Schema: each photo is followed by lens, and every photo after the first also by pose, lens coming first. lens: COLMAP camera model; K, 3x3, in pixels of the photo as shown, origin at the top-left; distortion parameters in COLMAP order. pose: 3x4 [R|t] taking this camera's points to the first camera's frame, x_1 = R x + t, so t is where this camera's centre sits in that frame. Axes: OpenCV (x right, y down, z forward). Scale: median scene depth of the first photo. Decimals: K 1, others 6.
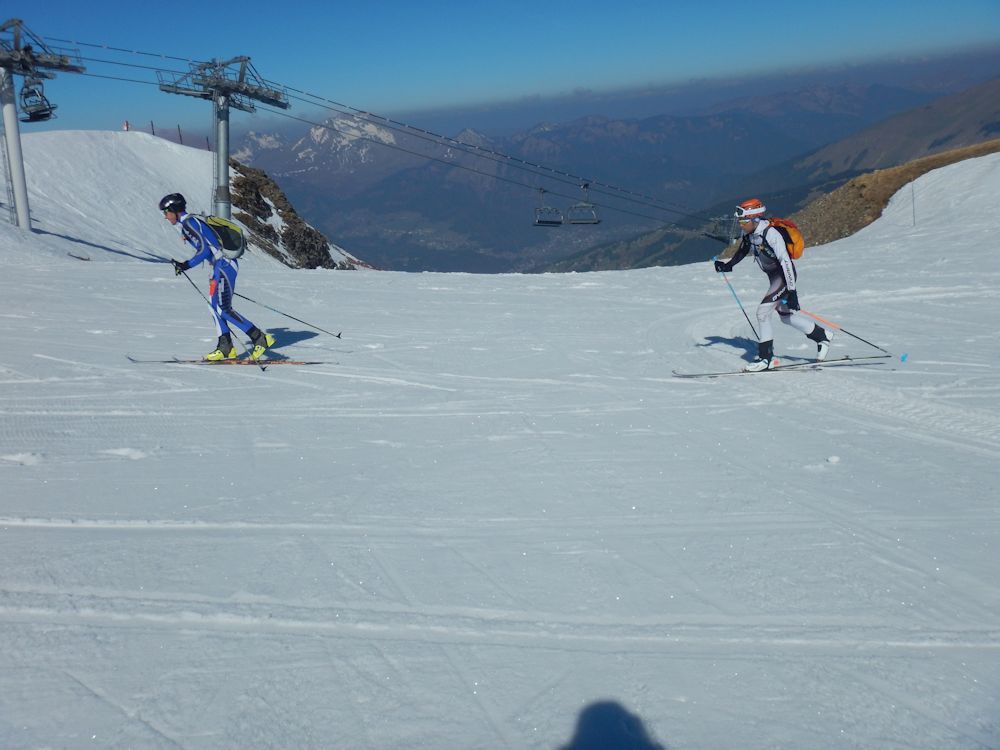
lens RADIAL K [[982.1, 0, 501.7], [0, 982.1, 384.2], [0, 0, 1]] dist [-0.021862, 0.000000]
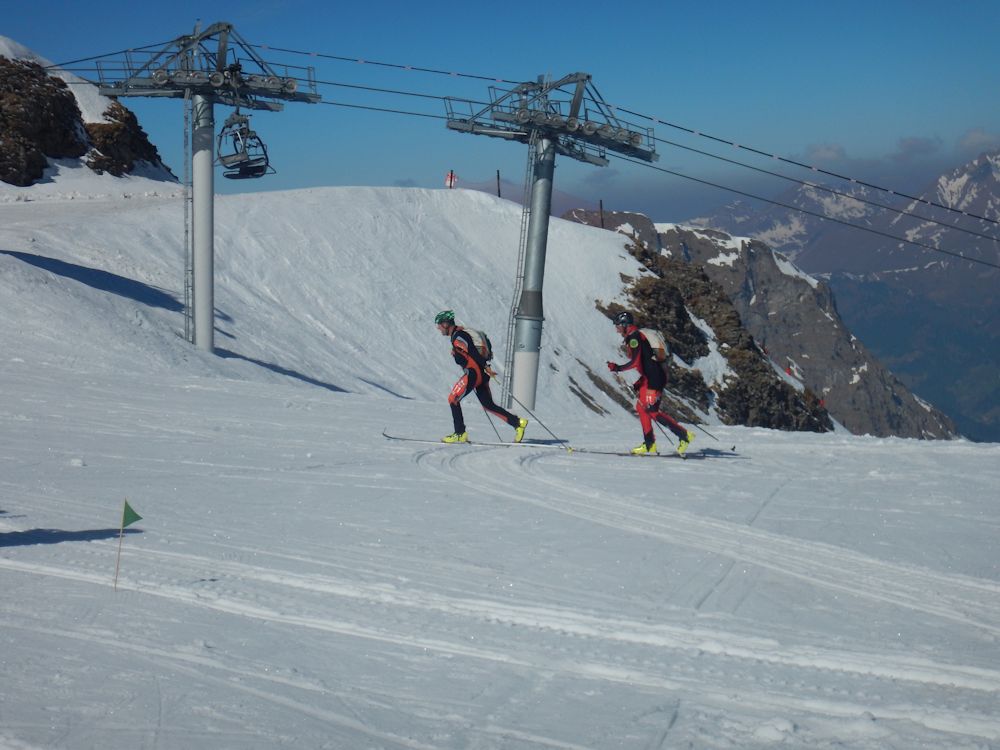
lens RADIAL K [[2235.1, 0, 500.8], [0, 2235.1, 372.5], [0, 0, 1]] dist [0.085069, 0.000000]
pose [[0.932164, 0.040743, -0.359737, 0.084722], [-0.100638, 0.983646, -0.149372, 0.020967], [0.347768, 0.175442, 0.921020, -0.101726]]
